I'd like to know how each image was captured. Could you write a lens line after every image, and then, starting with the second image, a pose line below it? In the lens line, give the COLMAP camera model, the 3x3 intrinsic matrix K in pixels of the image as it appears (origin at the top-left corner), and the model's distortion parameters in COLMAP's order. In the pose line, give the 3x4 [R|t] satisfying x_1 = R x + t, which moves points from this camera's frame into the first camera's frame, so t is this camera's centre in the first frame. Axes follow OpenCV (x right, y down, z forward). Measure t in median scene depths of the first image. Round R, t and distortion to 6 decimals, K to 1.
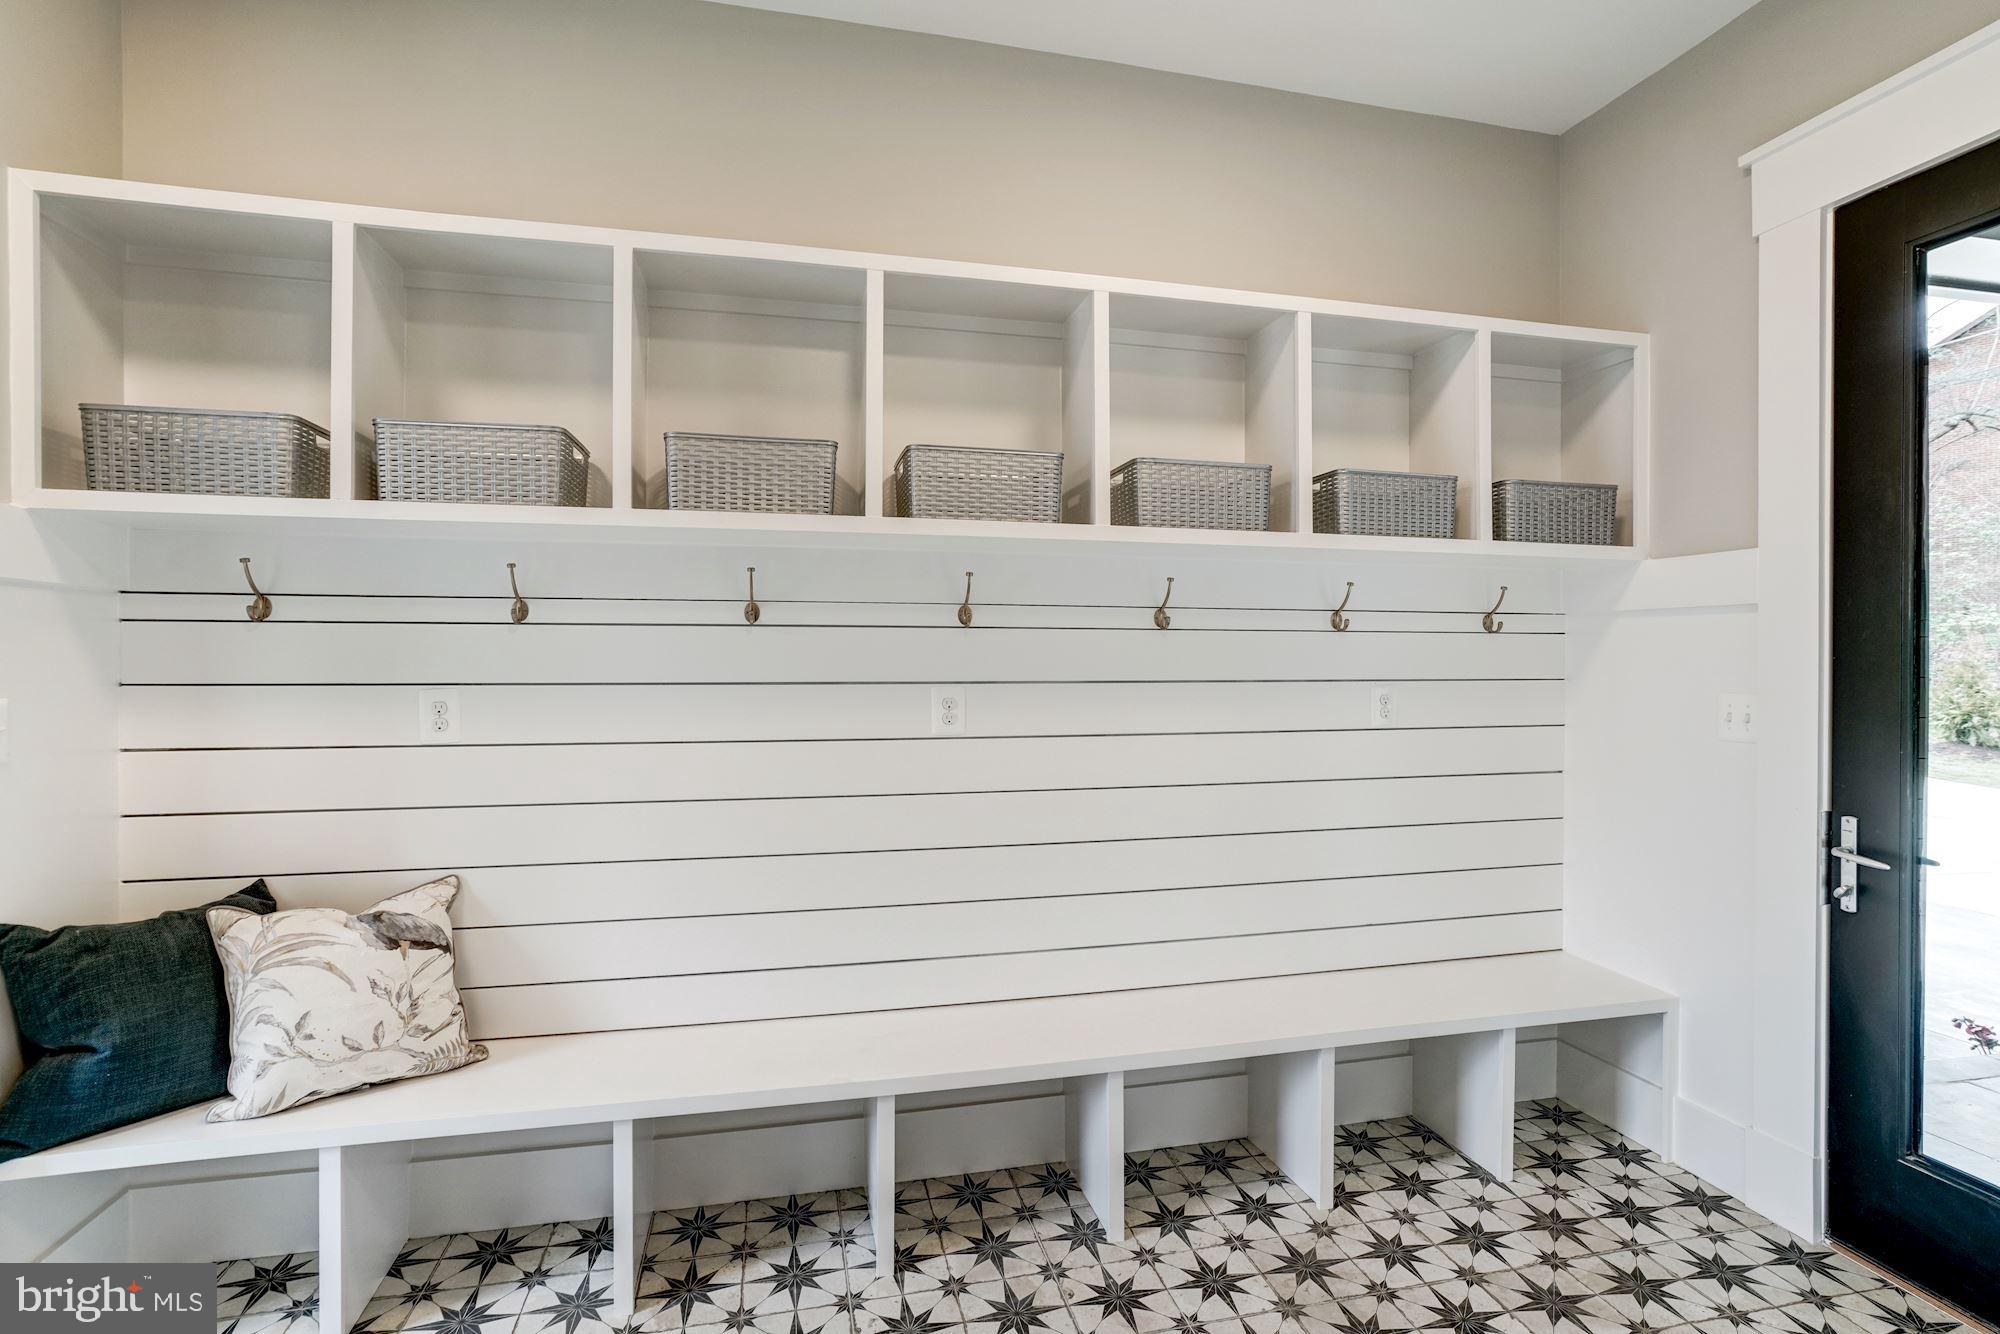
lens RADIAL K [[926.5, 0, 992.5], [0, 926.5, 674.0], [0, 0, 1]] dist [-0.029623, 0.016319]
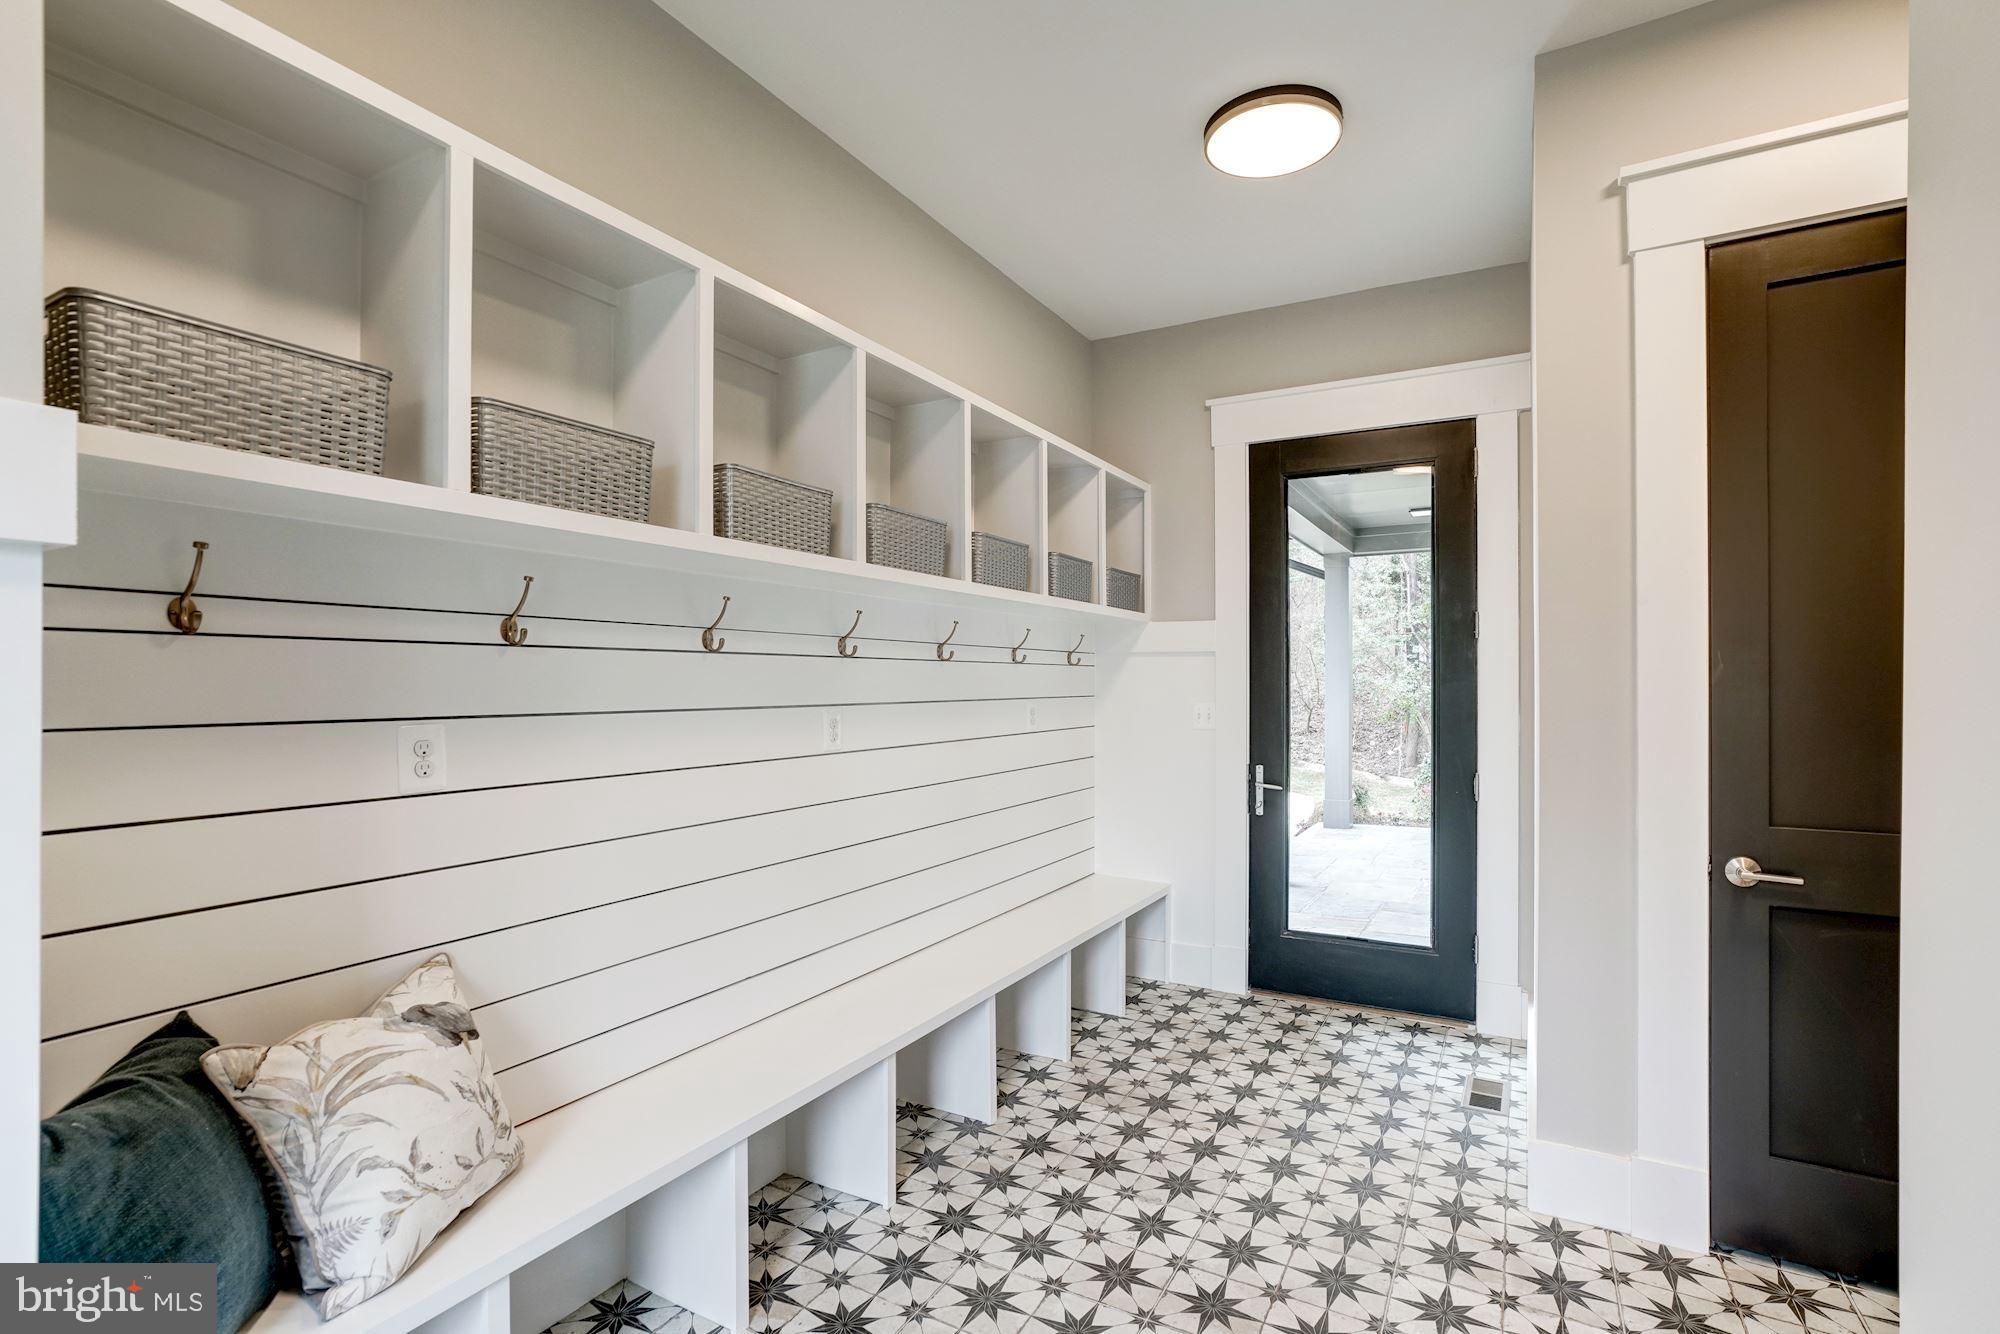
lens RADIAL K [[958.8, 0, 1003.1], [0, 958.8, 686.1], [0, 0, 1]] dist [-0.057566, 0.040008]
pose [[0.664128, -0.004745, 0.747604, -0.889726], [0.007258, 0.999974, -0.000100, -0.013338], [-0.747583, 0.005493, 0.664145, 0.074781]]
